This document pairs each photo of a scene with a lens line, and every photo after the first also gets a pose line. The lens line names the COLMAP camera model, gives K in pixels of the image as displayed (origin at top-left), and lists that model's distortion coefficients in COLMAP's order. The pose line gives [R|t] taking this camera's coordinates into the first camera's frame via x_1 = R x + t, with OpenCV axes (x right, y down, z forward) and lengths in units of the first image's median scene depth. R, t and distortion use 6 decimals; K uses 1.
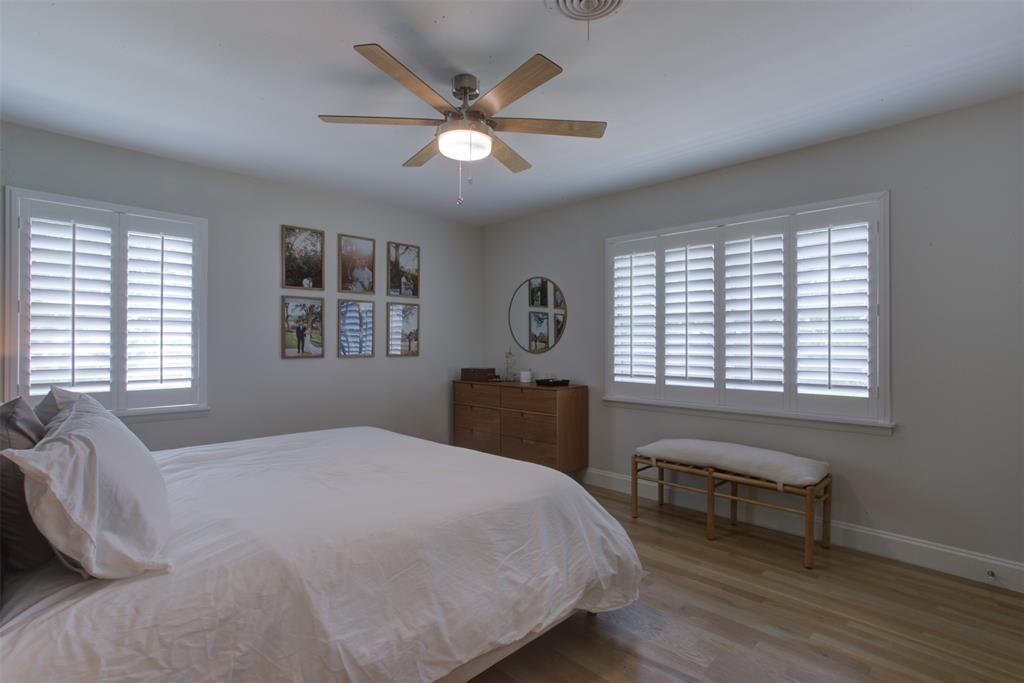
lens RADIAL K [[491.8, 0, 514.9], [0, 491.8, 341.0], [0, 0, 1]] dist [-0.055964, 0.034246]
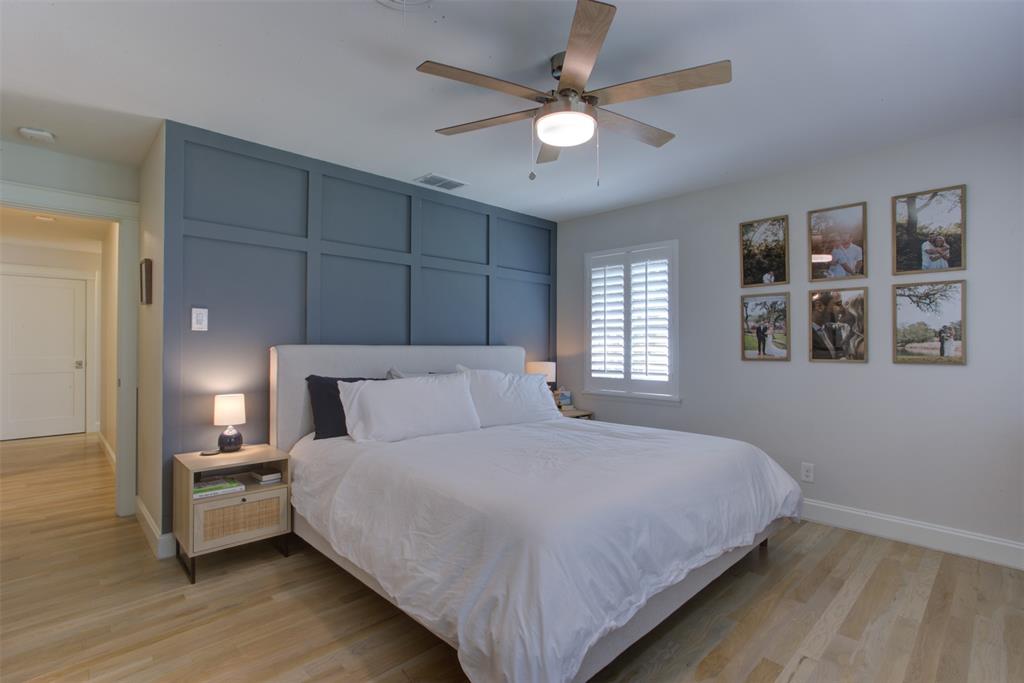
lens RADIAL K [[491.8, 0, 514.9], [0, 491.8, 341.0], [0, 0, 1]] dist [-0.055964, 0.034246]
pose [[-0.023558, -0.007731, -0.999693, 0.491049], [0.005191, 0.999956, -0.007855, 0.002613], [0.999709, -0.005374, -0.023517, 0.551811]]
